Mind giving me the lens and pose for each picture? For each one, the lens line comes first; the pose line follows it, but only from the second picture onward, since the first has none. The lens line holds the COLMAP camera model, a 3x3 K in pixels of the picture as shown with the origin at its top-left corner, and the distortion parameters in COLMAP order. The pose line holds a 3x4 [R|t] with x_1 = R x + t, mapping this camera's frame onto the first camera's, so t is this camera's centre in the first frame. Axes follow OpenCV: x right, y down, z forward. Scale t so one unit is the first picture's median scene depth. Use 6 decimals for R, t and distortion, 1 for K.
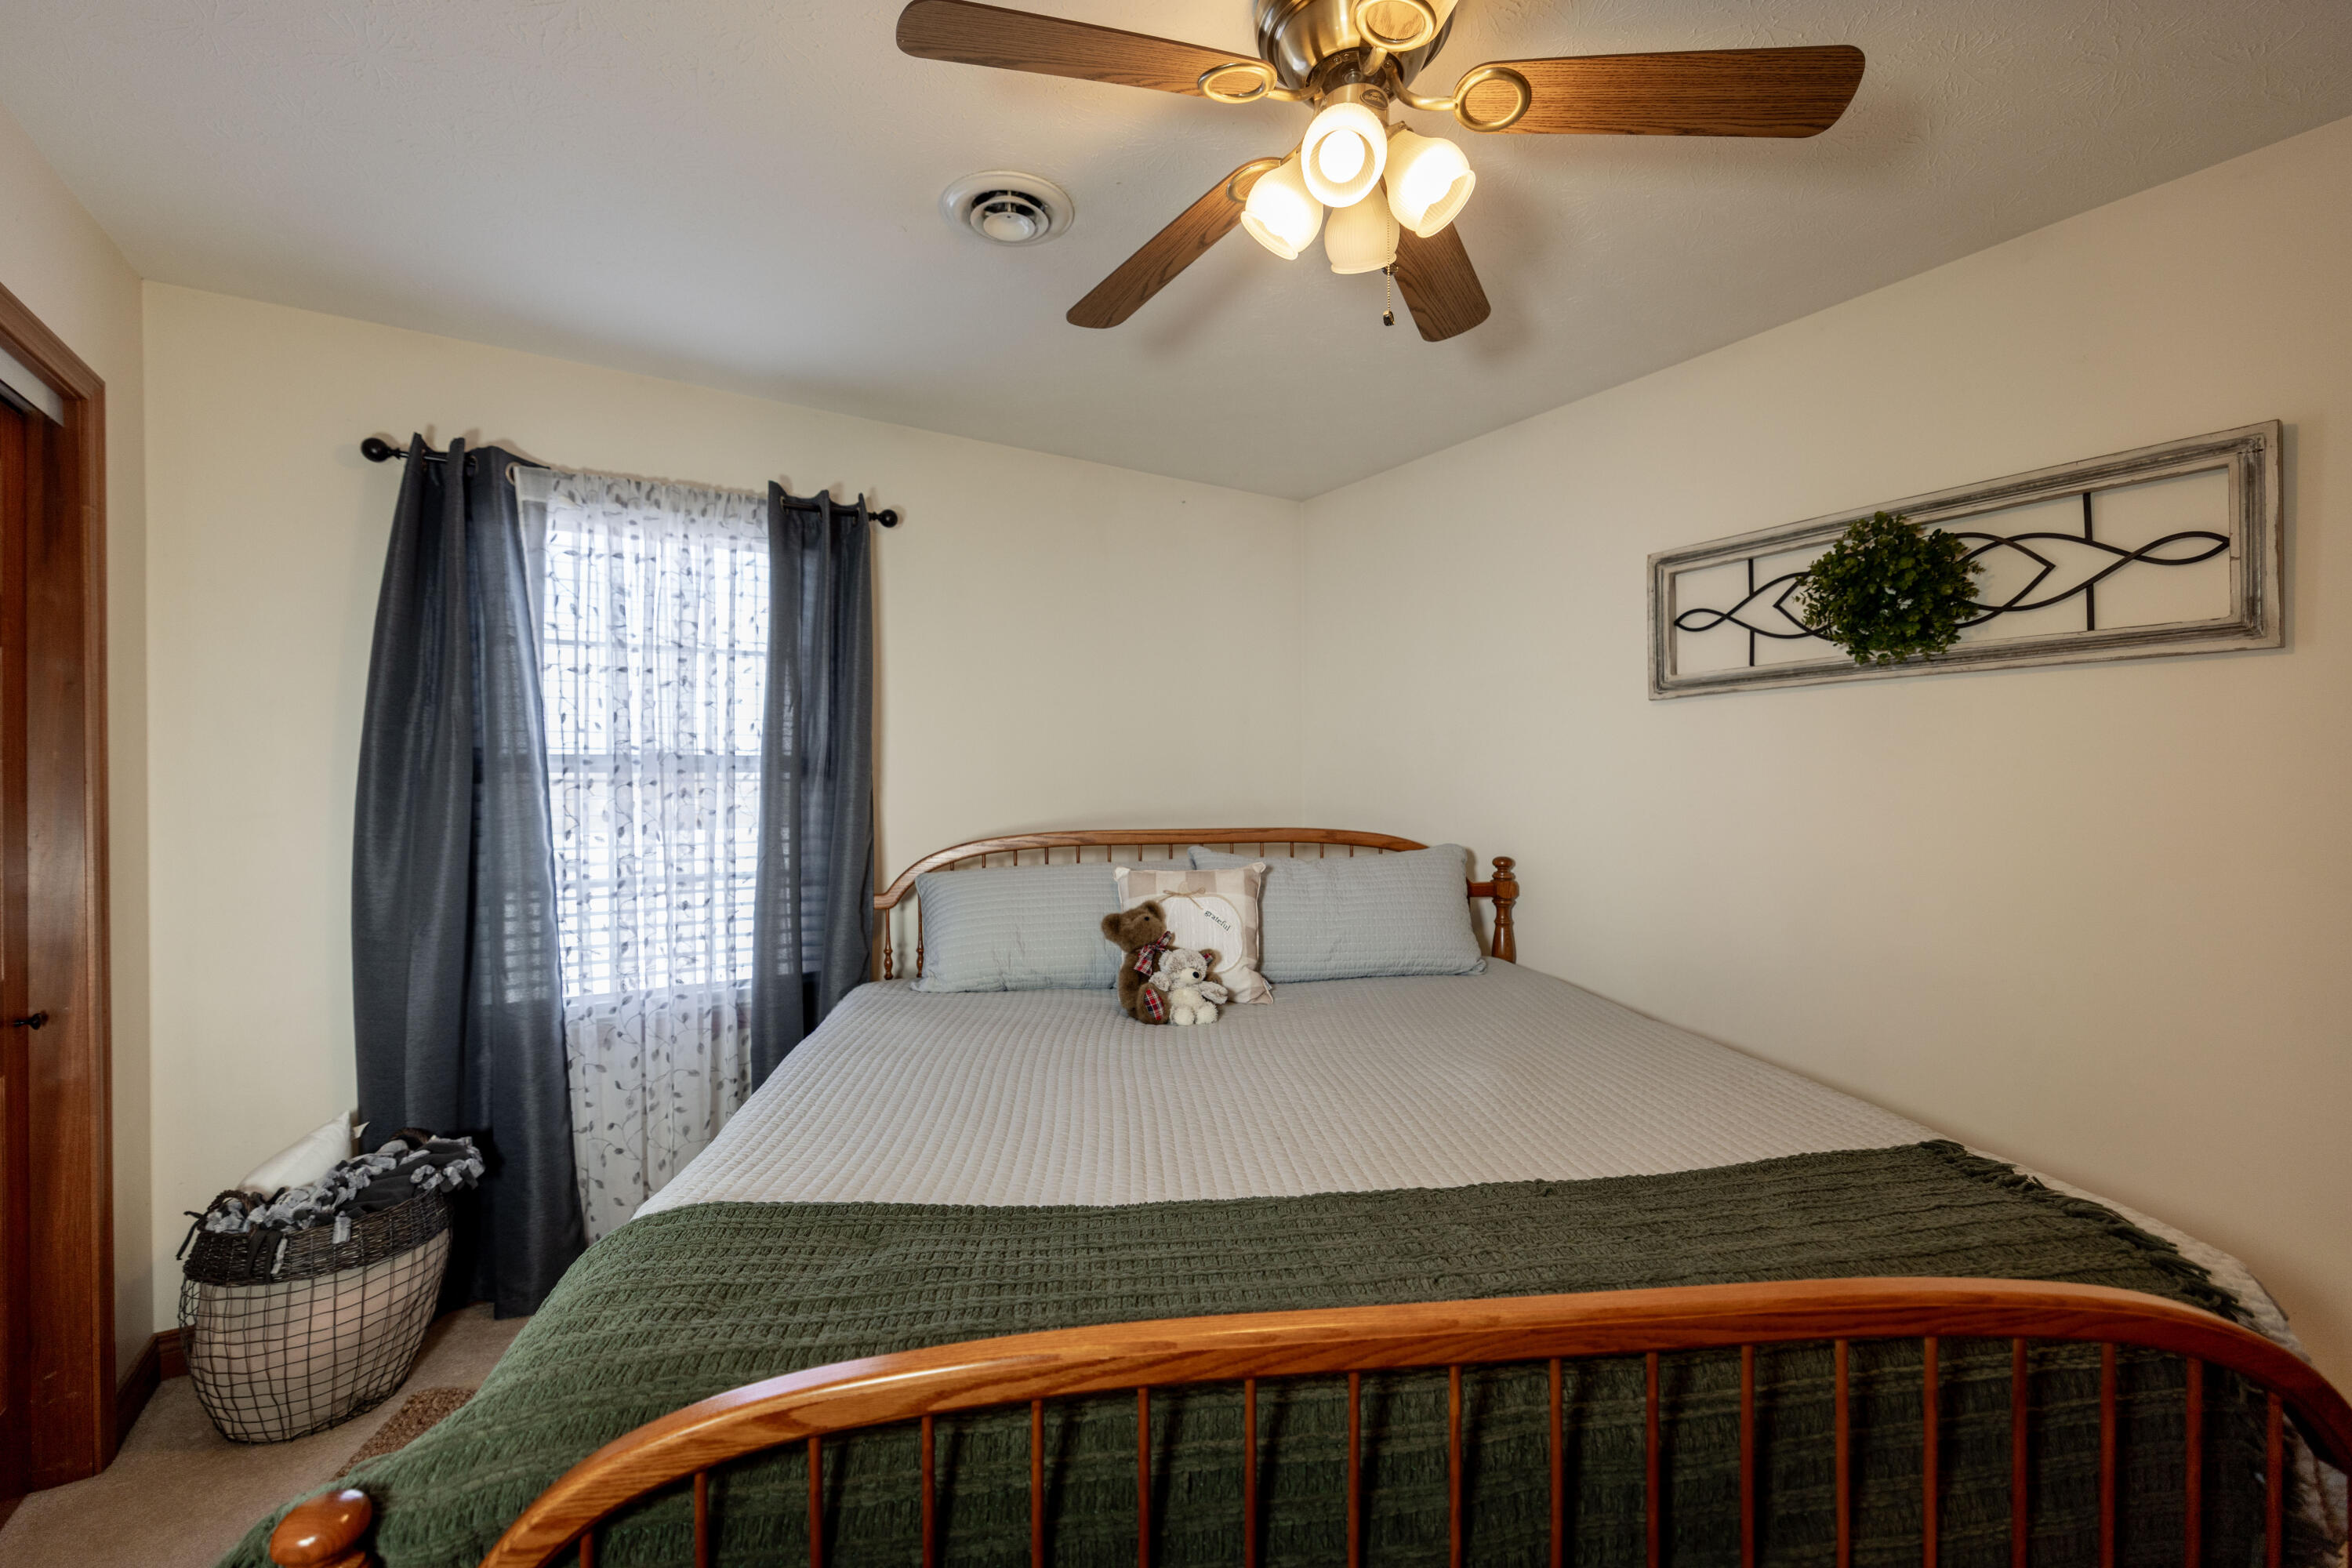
lens RADIAL K [[983.3, 0, 1176.0], [0, 983.3, 784.0], [0, 0, 1]] dist [0.000284, -0.000264]
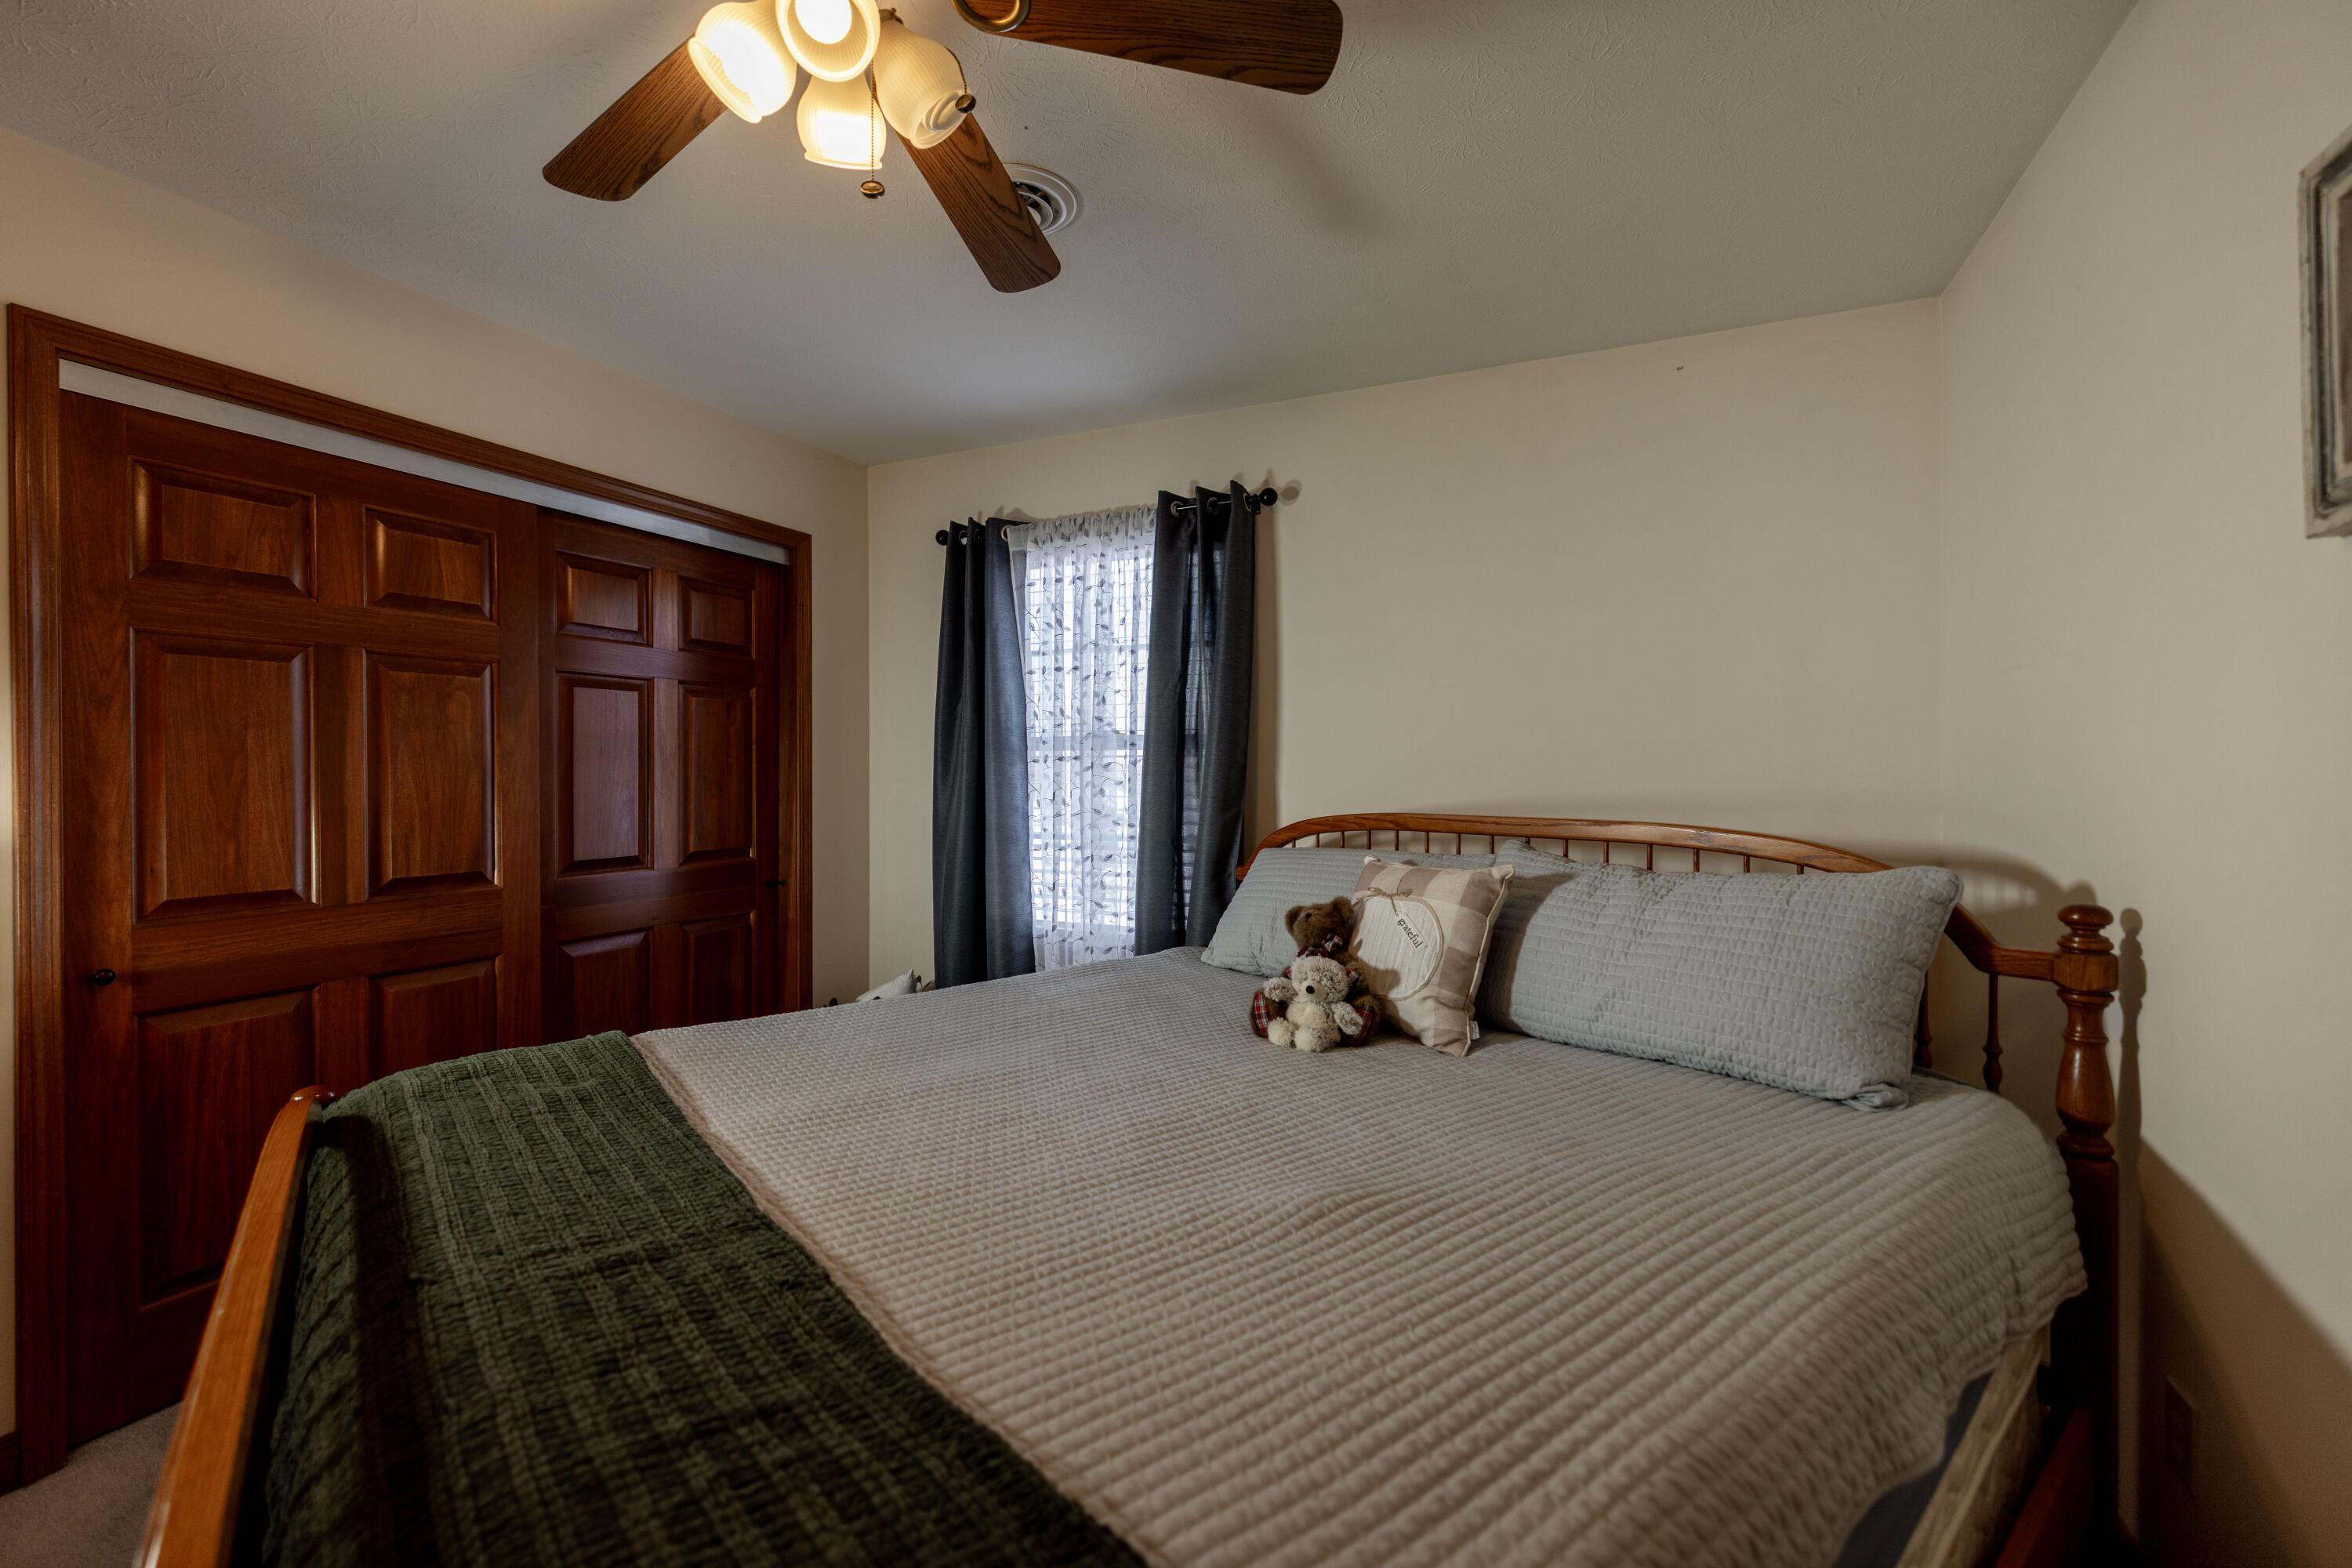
lens RADIAL K [[983.3, 0, 1176.0], [0, 983.3, 784.0], [0, 0, 1]] dist [0.000284, -0.000264]
pose [[0.548305, 0.019027, -0.836062, 0.579886], [-0.003438, 0.999784, 0.020498, 0.006119], [0.836271, -0.008364, 0.548252, 0.415782]]
